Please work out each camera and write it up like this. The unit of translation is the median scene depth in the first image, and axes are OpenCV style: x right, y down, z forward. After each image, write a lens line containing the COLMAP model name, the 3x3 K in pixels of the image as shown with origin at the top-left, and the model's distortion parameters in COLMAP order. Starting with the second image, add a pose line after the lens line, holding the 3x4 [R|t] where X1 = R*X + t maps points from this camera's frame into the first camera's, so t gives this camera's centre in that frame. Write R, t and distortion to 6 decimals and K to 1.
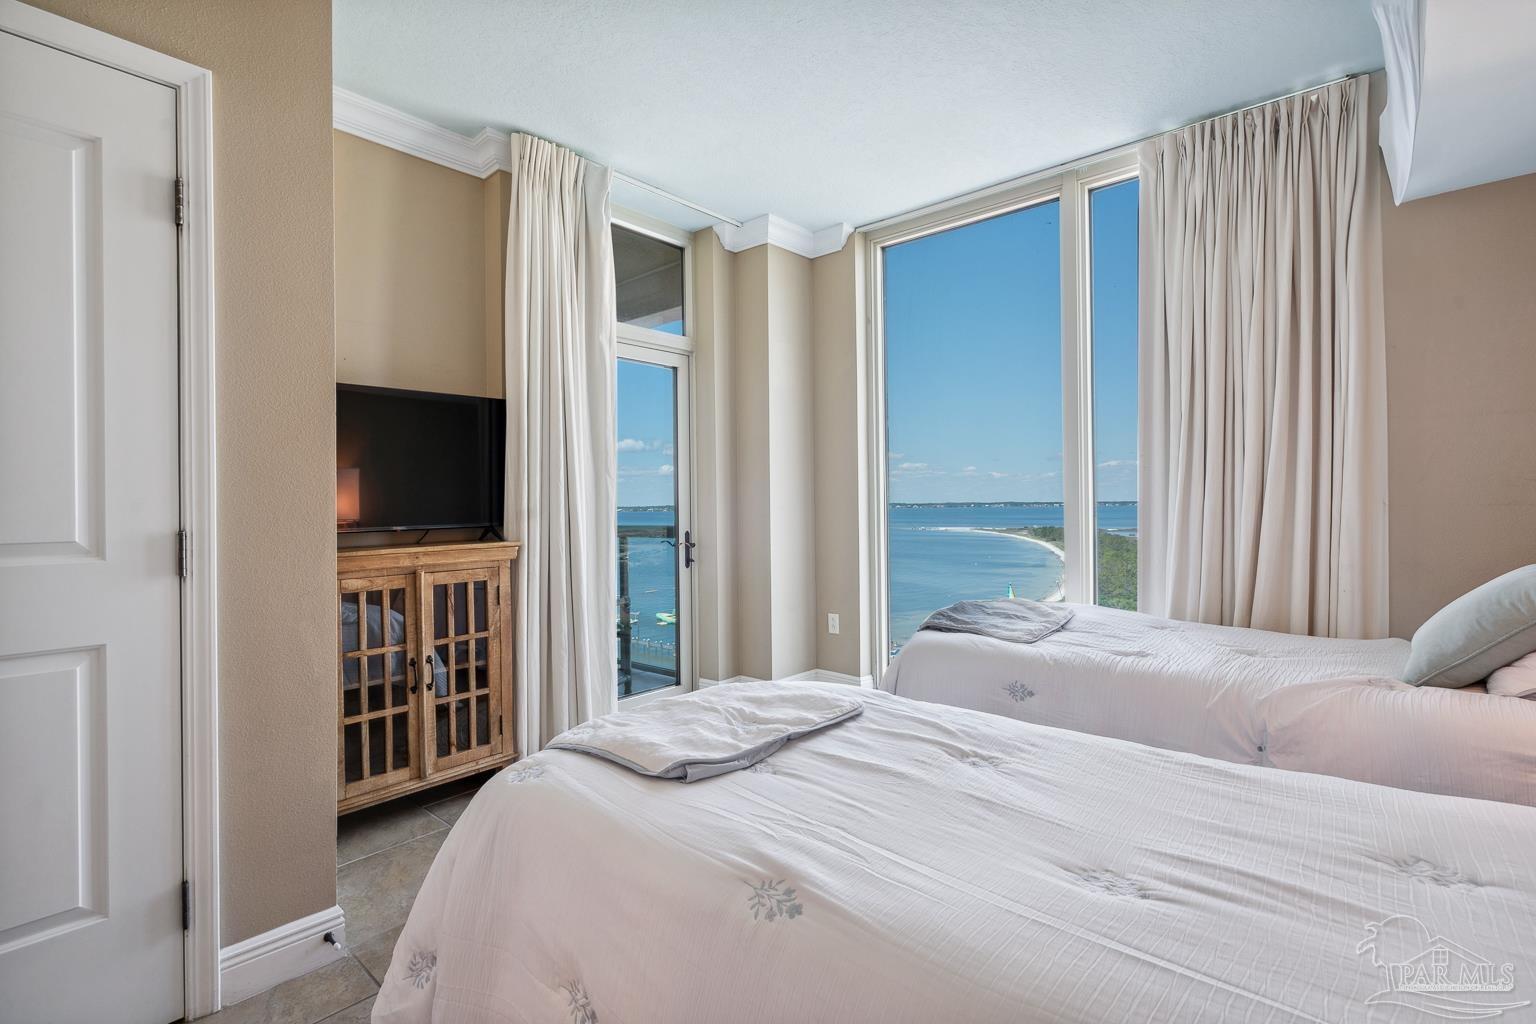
lens RADIAL K [[701.4, 0, 762.7], [0, 701.4, 511.5], [0, 0, 1]] dist [-0.005556, 0.000063]
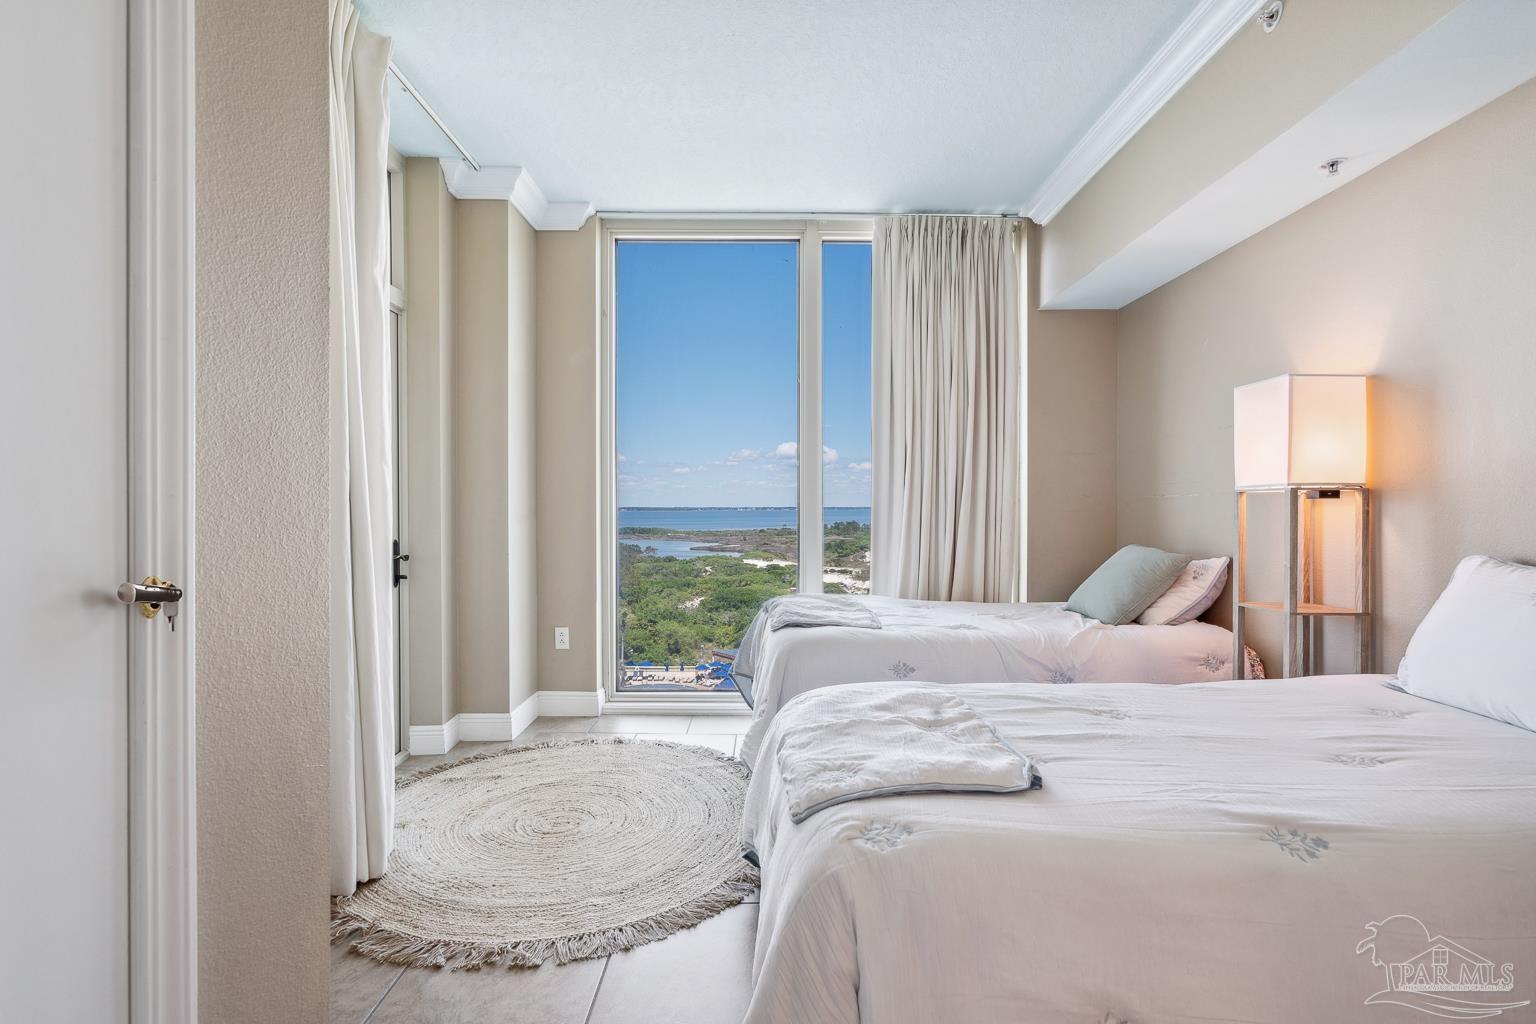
lens RADIAL K [[701.4, 0, 762.7], [0, 701.4, 511.5], [0, 0, 1]] dist [-0.005556, 0.000063]
pose [[0.751767, 0.004447, 0.659413, -0.433387], [-0.000985, 0.999984, -0.005621, 0.001014], [-0.659428, 0.003576, 0.751759, 0.209988]]
